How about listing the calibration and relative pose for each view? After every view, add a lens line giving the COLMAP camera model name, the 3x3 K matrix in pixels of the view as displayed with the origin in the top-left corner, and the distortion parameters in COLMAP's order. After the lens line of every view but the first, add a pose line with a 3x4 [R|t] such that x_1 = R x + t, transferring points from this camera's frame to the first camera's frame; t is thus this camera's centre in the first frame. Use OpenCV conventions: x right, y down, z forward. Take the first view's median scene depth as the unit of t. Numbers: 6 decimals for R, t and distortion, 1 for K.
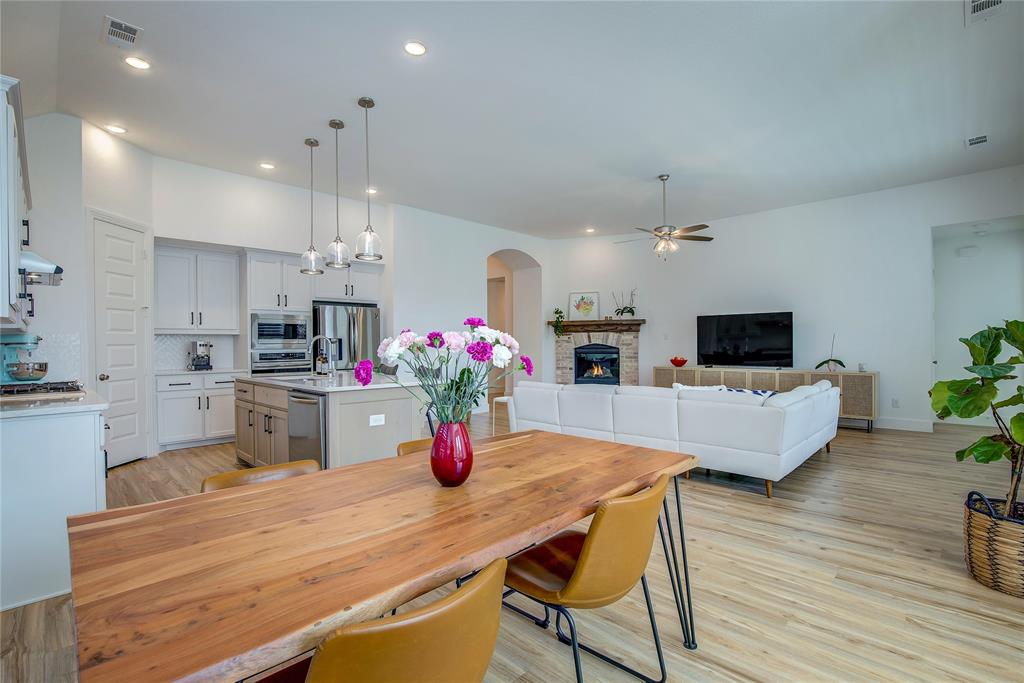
lens RADIAL K [[468.7, 0, 517.5], [0, 468.7, 345.9], [0, 0, 1]] dist [-0.036021, 0.007068]
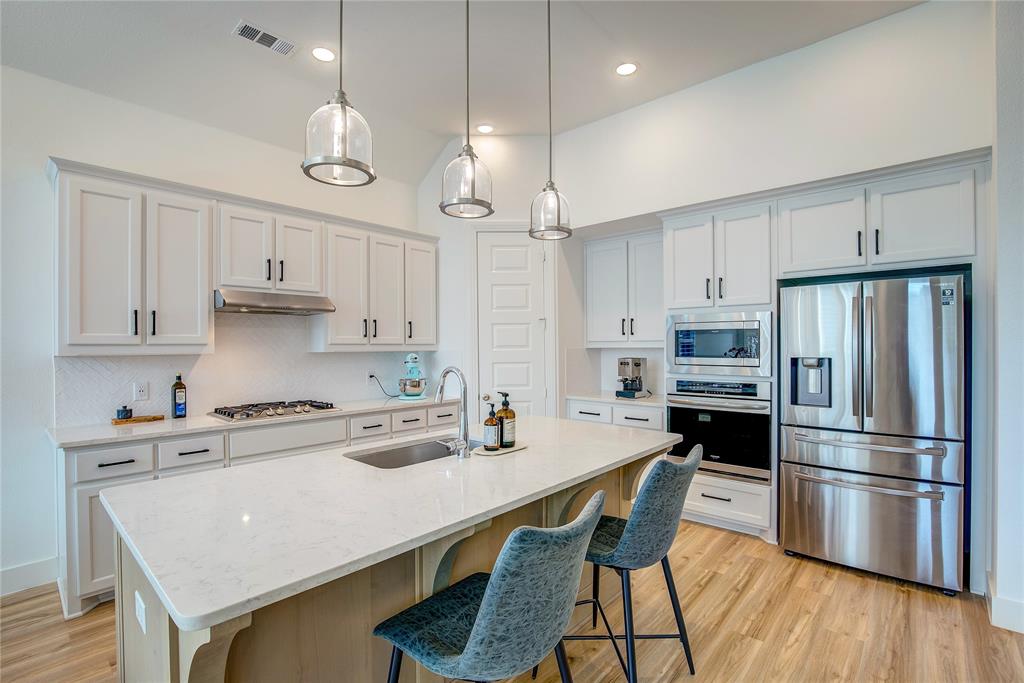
lens RADIAL K [[468.7, 0, 517.3], [0, 468.7, 345.5], [0, 0, 1]] dist [-0.036021, 0.007068]
pose [[0.039763, 0.009345, -0.999165, 0.041366], [0.000898, 0.999956, 0.009388, -0.031977], [0.999209, -0.001271, 0.039753, 0.686664]]
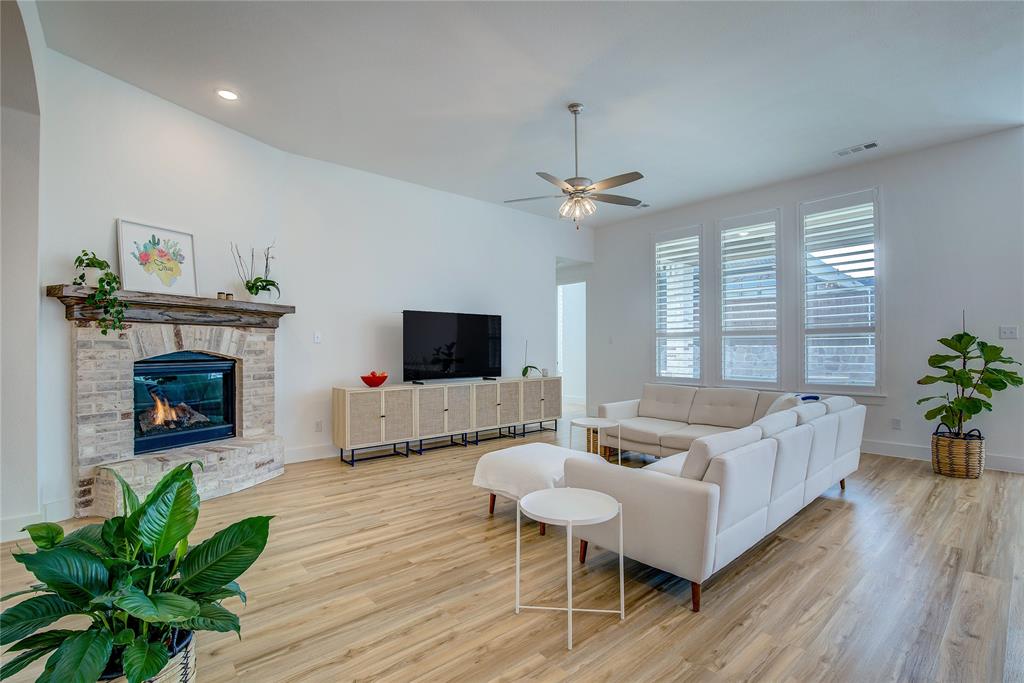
lens RADIAL K [[468.7, 0, 517.1], [0, 468.7, 346.5], [0, 0, 1]] dist [-0.036021, 0.007068]
pose [[0.083818, 0.011120, 0.996419, -0.333694], [0.007725, 0.999900, -0.011809, -0.001875], [-0.996451, 0.008687, 0.083724, 0.914123]]
